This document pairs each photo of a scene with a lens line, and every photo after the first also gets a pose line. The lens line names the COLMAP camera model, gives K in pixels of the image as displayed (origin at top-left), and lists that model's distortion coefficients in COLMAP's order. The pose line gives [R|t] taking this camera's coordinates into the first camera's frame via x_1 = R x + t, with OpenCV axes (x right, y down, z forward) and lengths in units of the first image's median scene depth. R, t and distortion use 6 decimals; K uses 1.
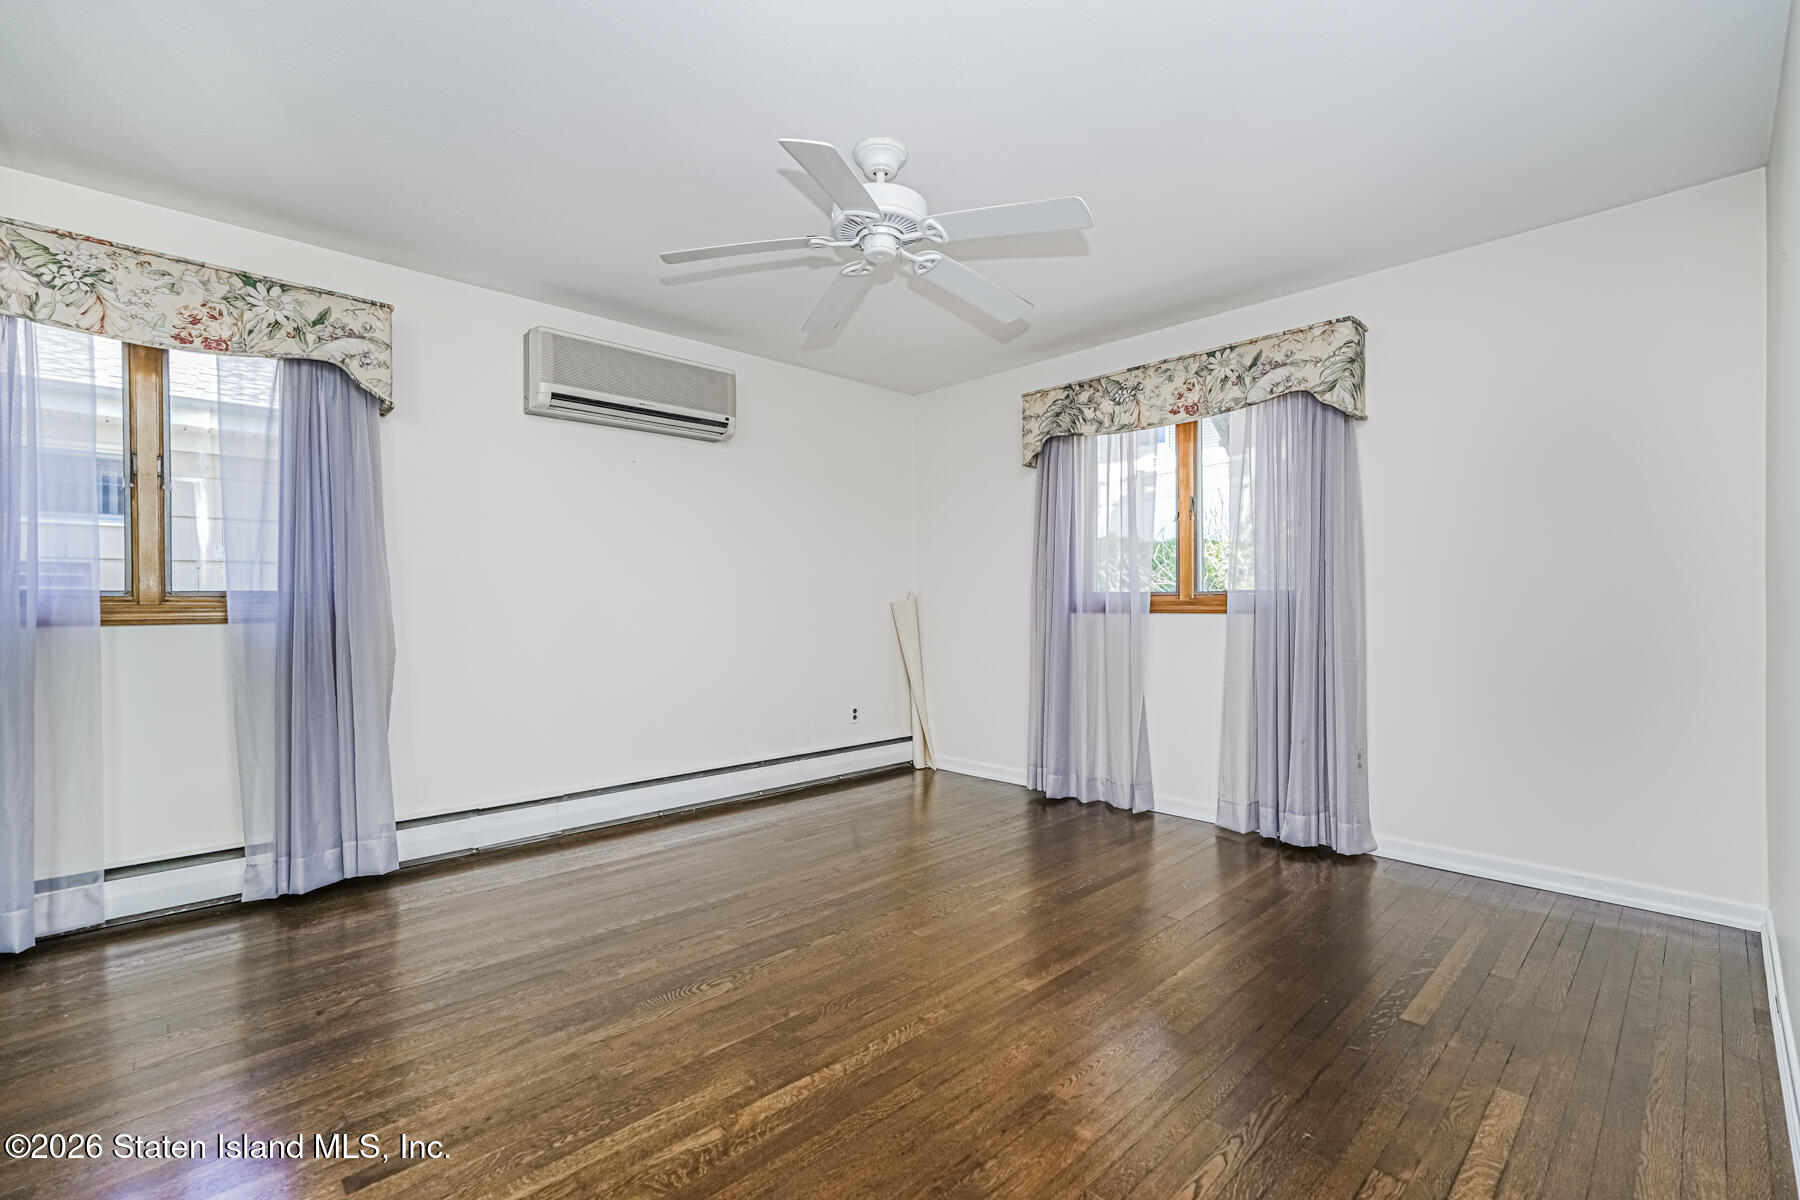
lens RADIAL K [[791.6, 0, 902.2], [0, 791.6, 607.2], [0, 0, 1]] dist [-0.013511, 0.008449]
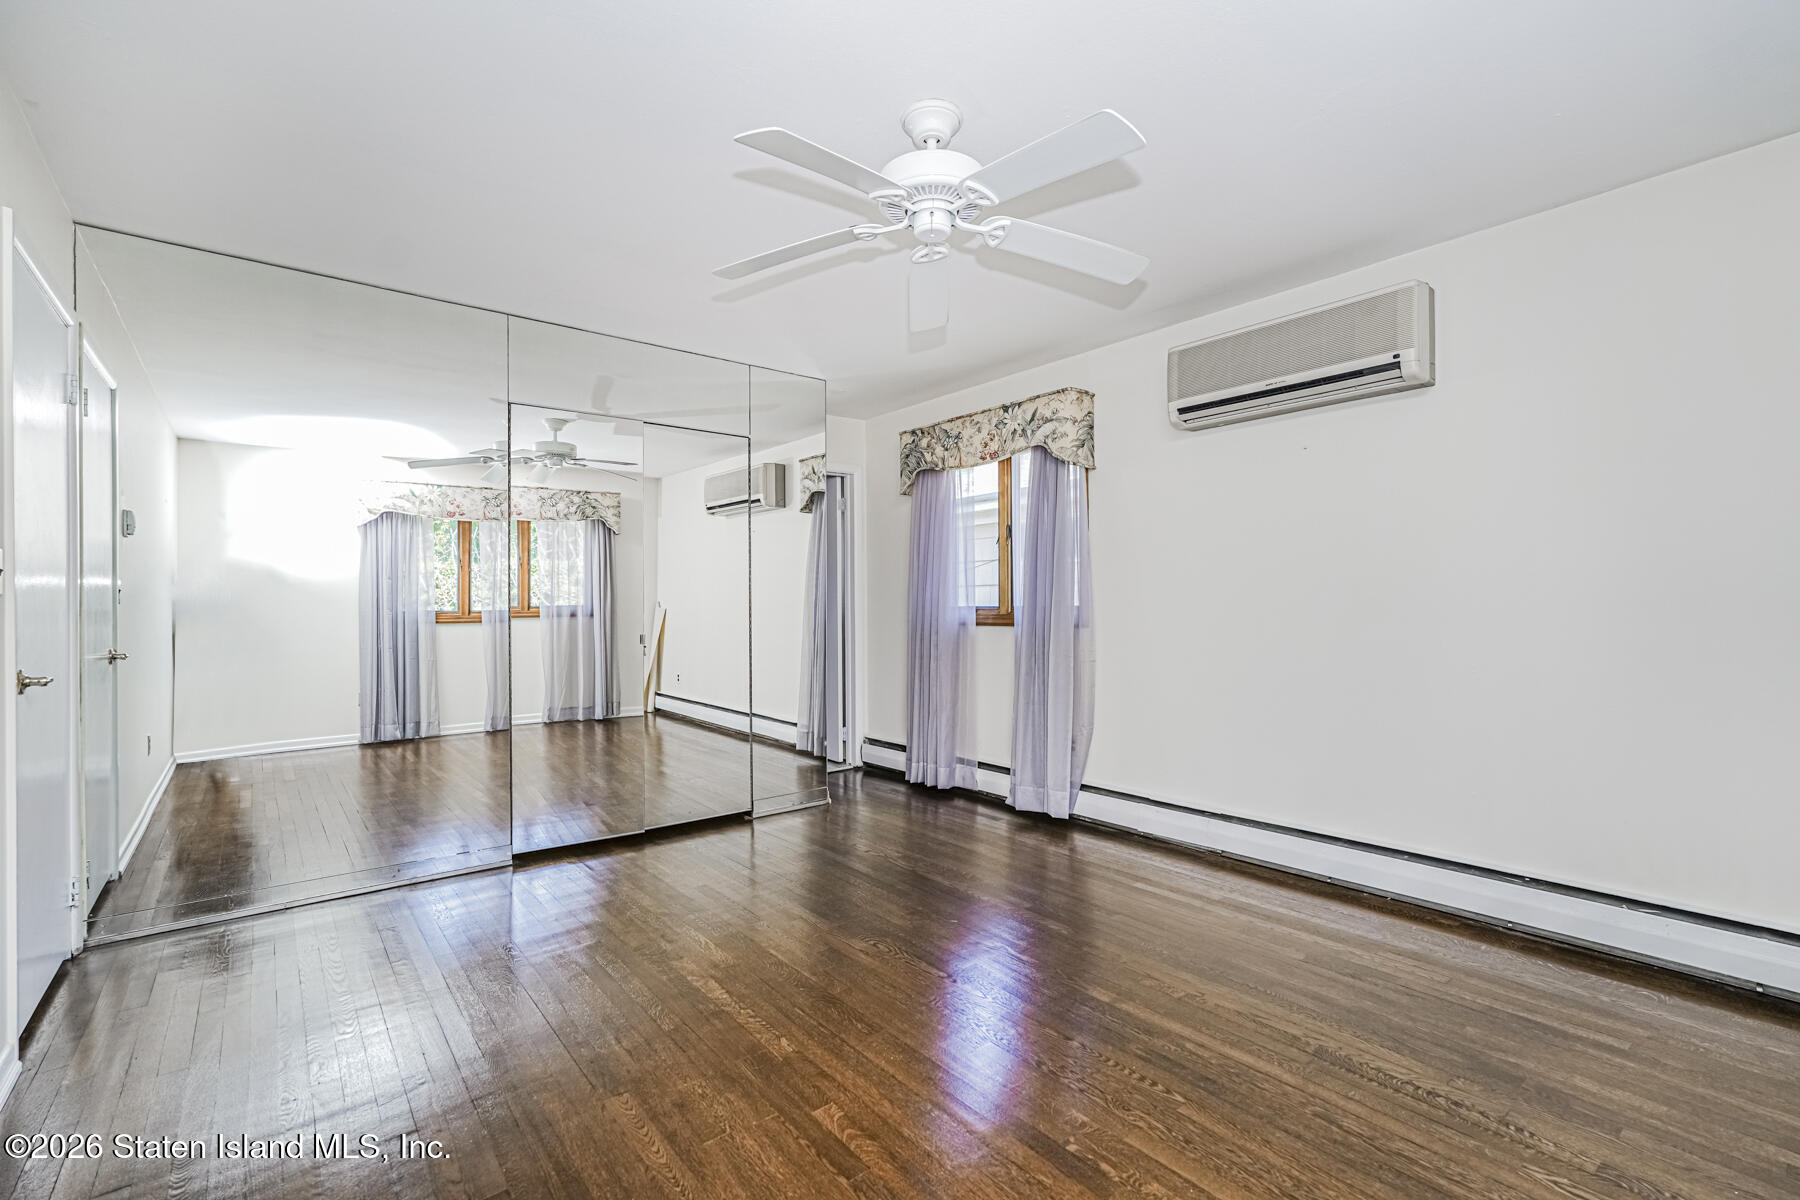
lens RADIAL K [[791.6, 0, 901.3], [0, 791.6, 607.2], [0, 0, 1]] dist [-0.013511, 0.008449]
pose [[-0.079050, 0.006743, -0.996848, 0.678948], [0.001443, 0.999977, 0.006650, -0.027206], [0.996870, -0.000913, -0.079058, 0.819803]]
